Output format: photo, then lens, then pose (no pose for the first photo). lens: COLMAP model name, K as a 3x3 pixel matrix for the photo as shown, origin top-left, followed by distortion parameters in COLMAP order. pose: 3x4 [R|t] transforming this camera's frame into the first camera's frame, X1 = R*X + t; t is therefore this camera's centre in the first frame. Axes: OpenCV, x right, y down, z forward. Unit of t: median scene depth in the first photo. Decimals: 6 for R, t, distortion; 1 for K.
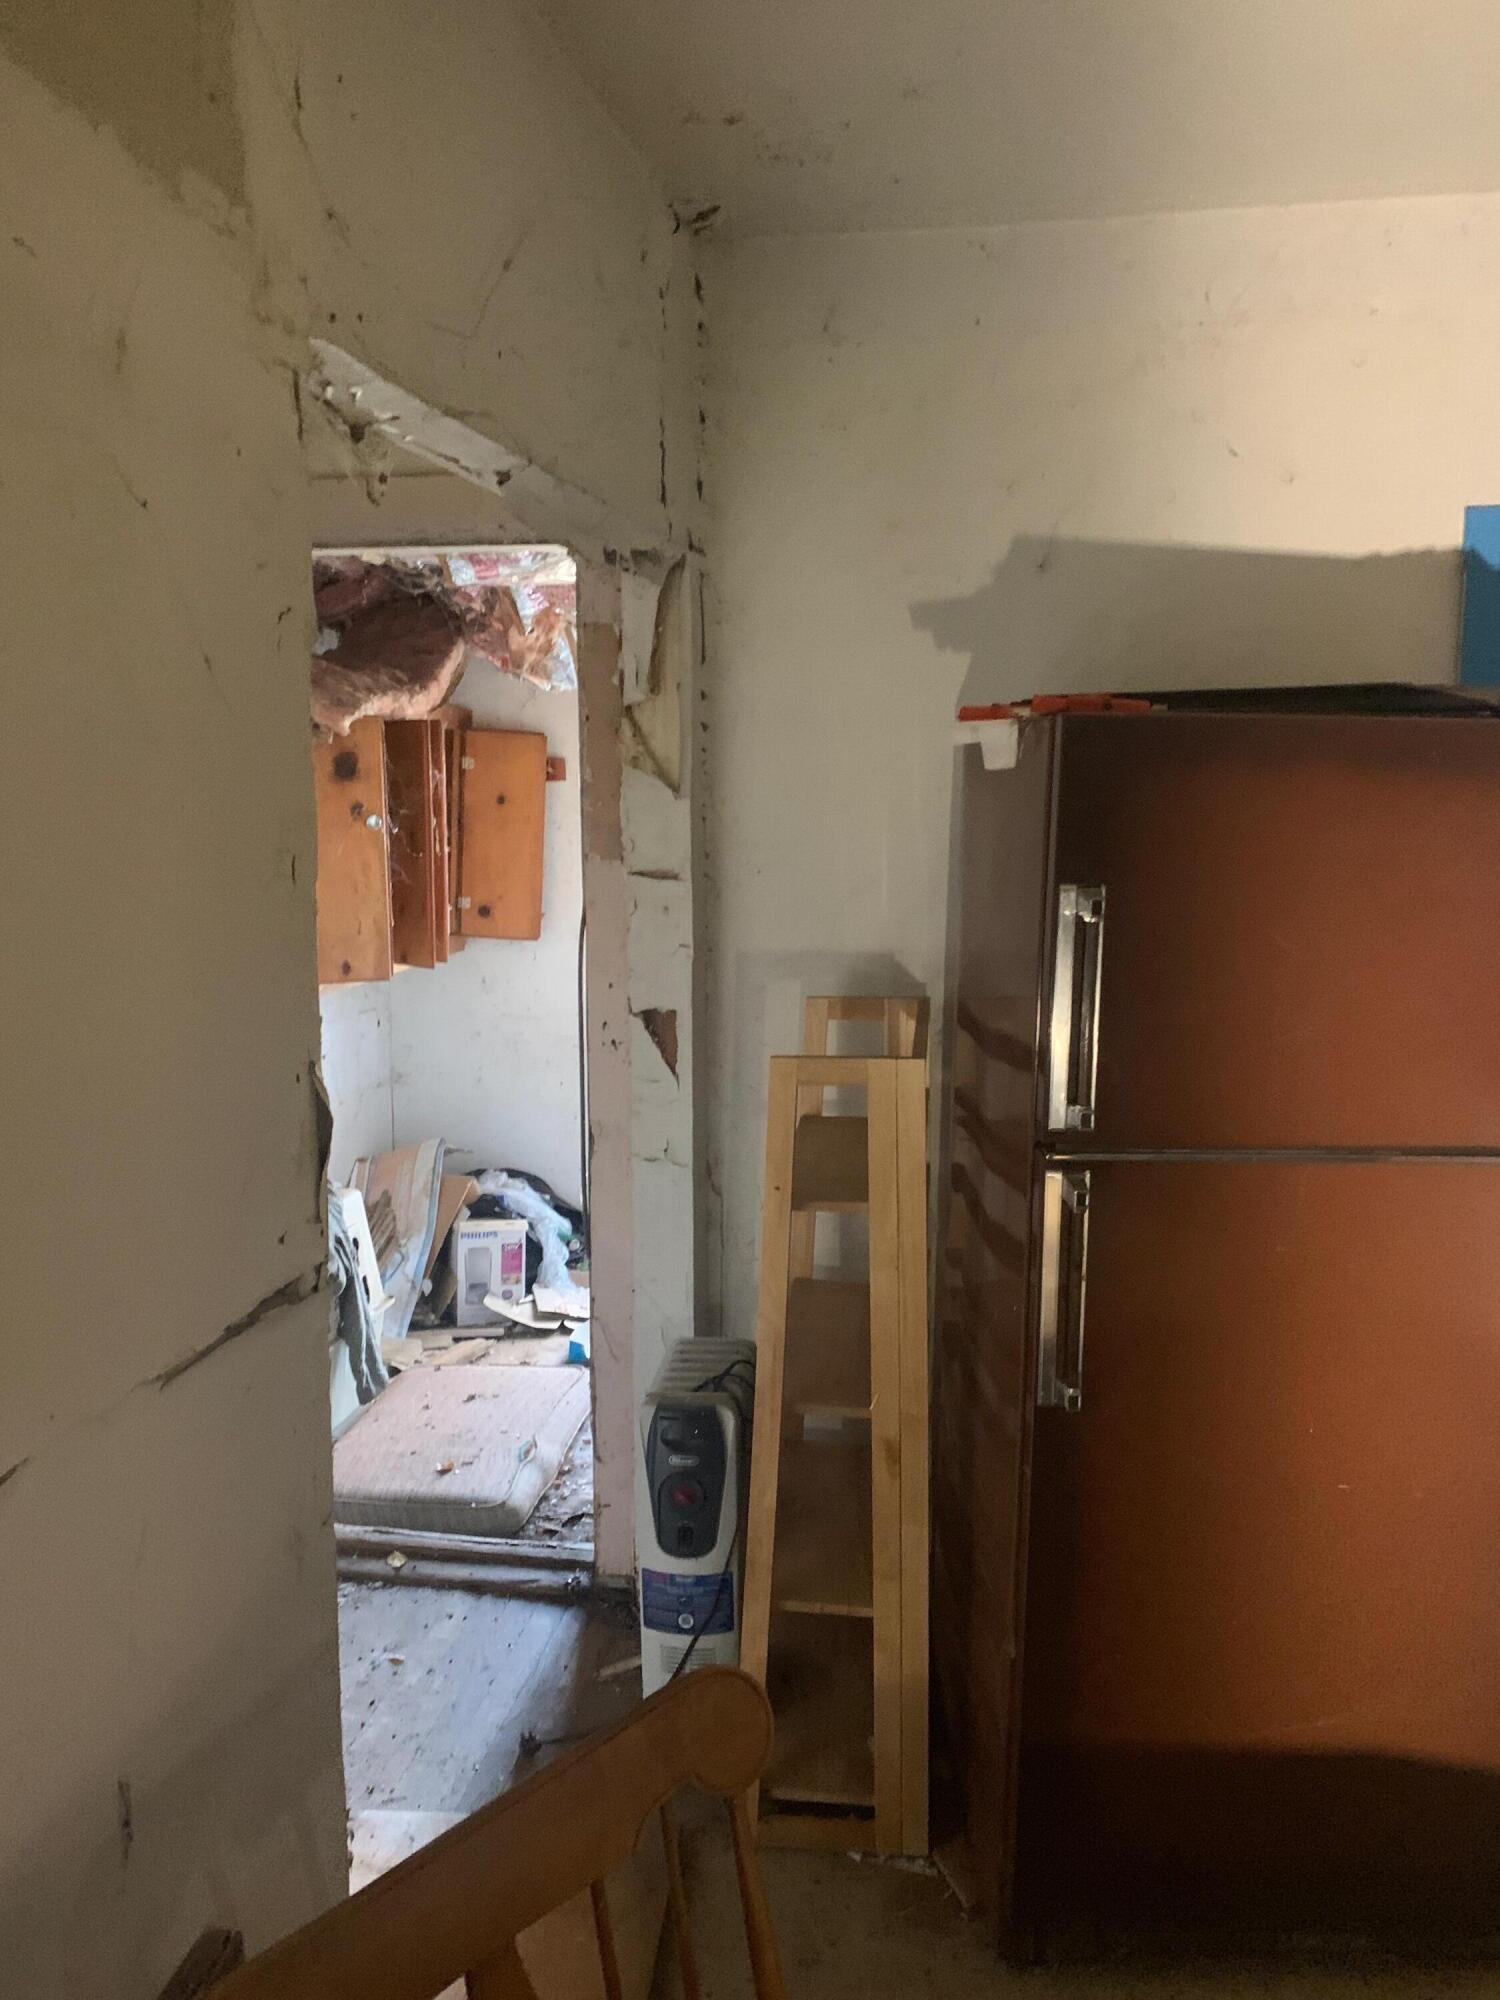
lens RADIAL K [[1530.6, 0, 755.9], [0, 1530.6, 1003.0], [0, 0, 1]] dist [0.034931, -0.034109]
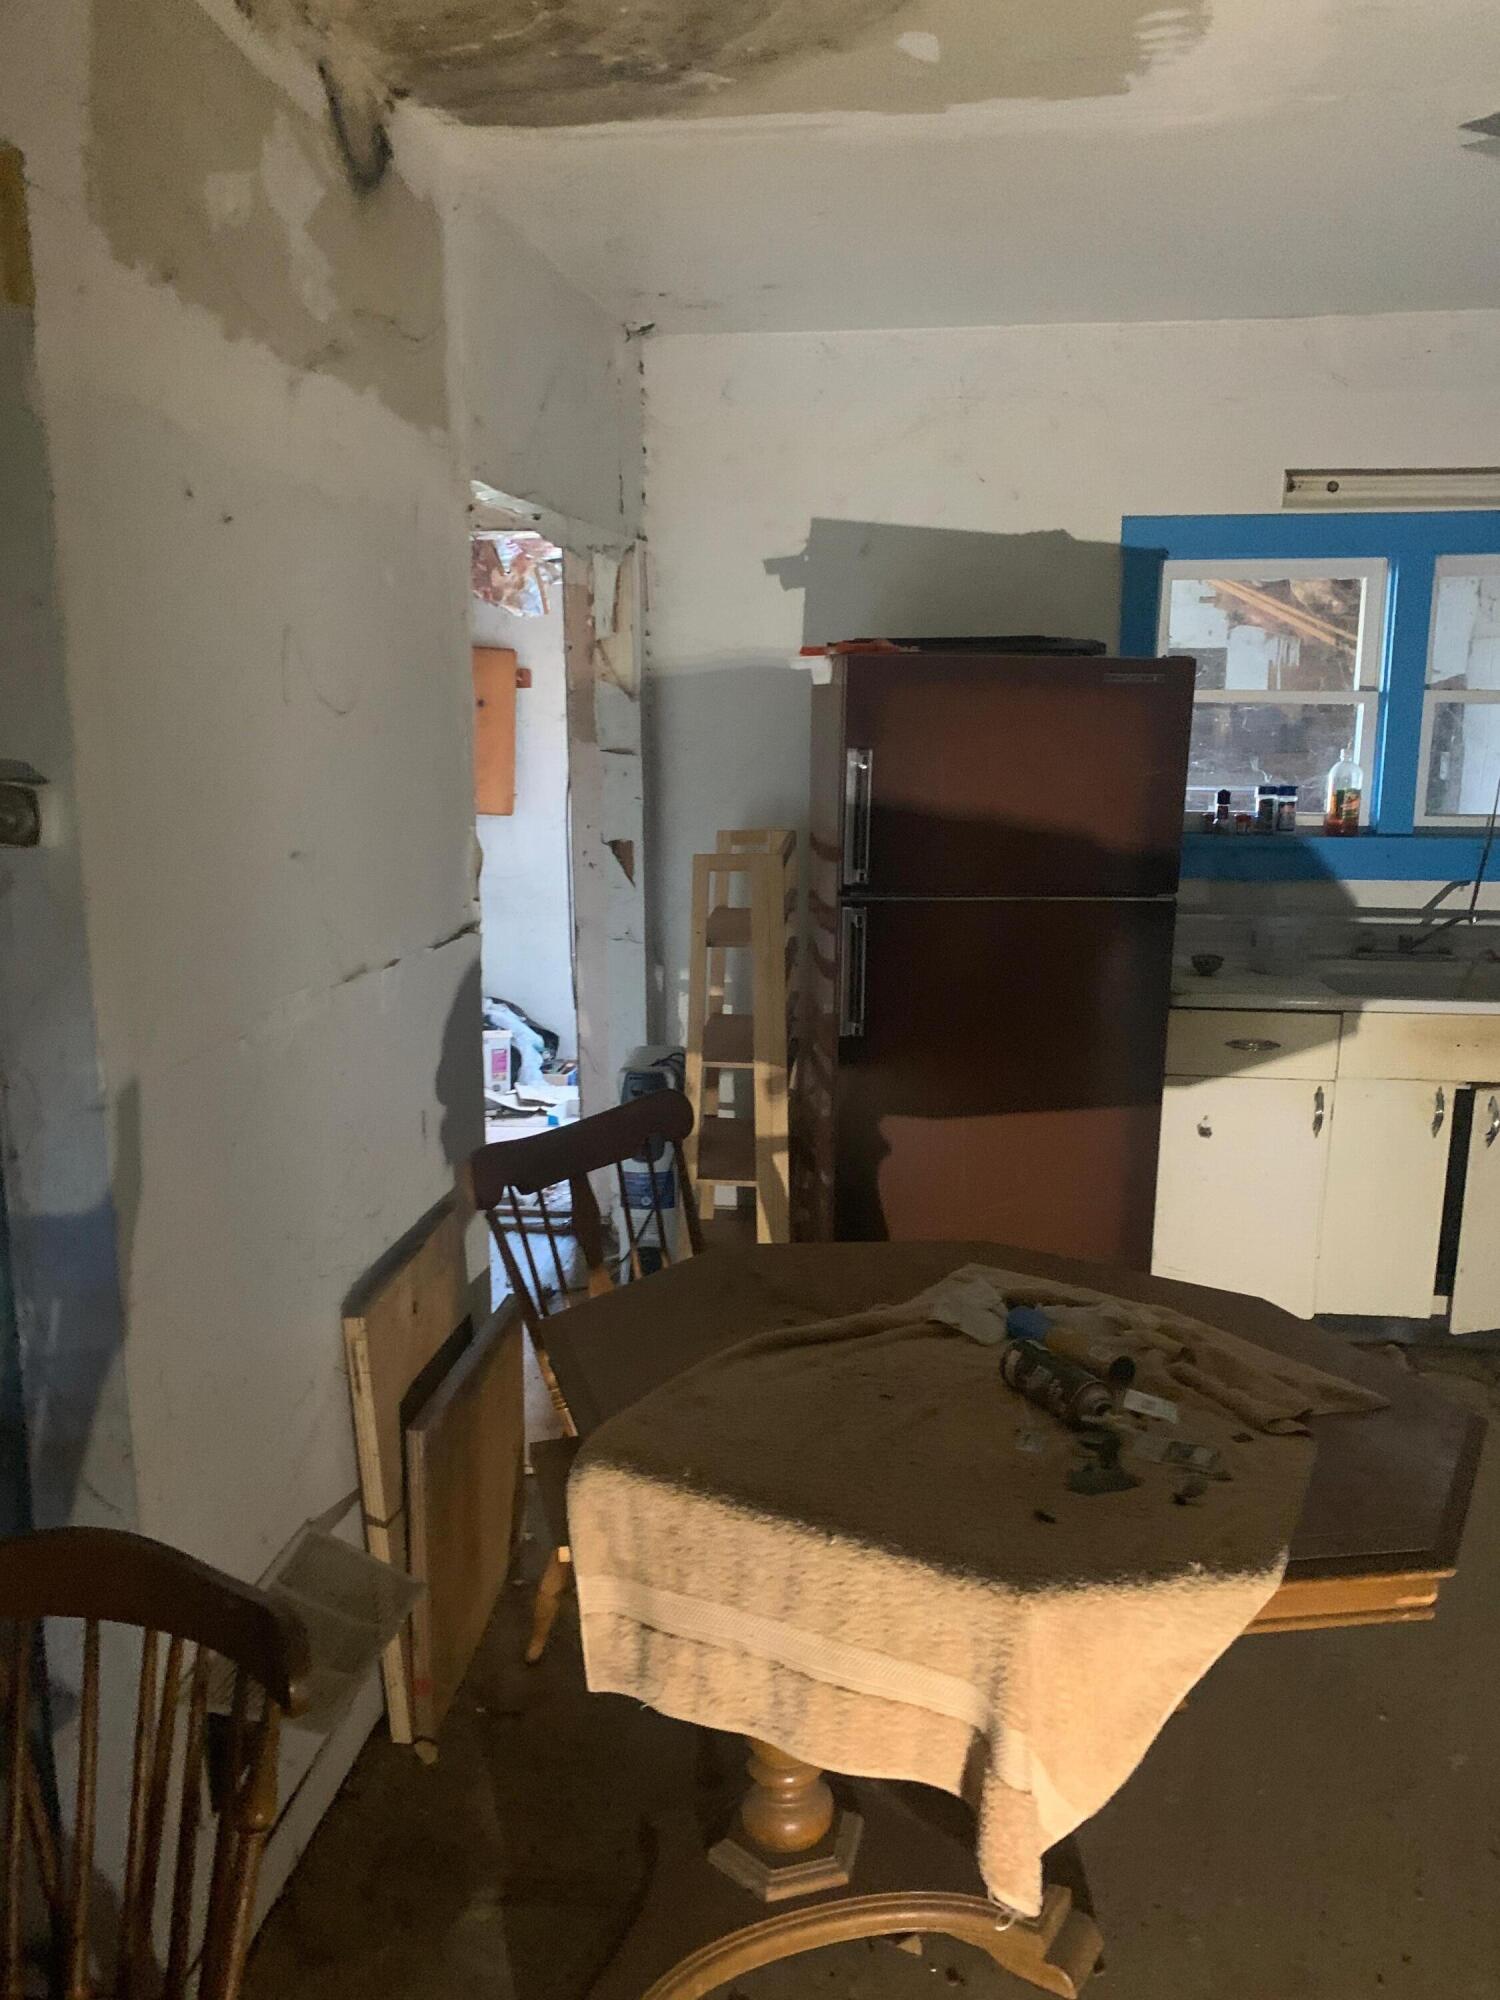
lens RADIAL K [[1530.6, 0, 785.6], [0, 1530.6, 1017.3], [0, 0, 1]] dist [0.034931, -0.034109]
pose [[0.997952, -0.011514, 0.062926, 0.002693], [0.007166, 0.997600, 0.068876, 0.076485], [-0.063568, -0.068284, 0.995639, -0.554089]]
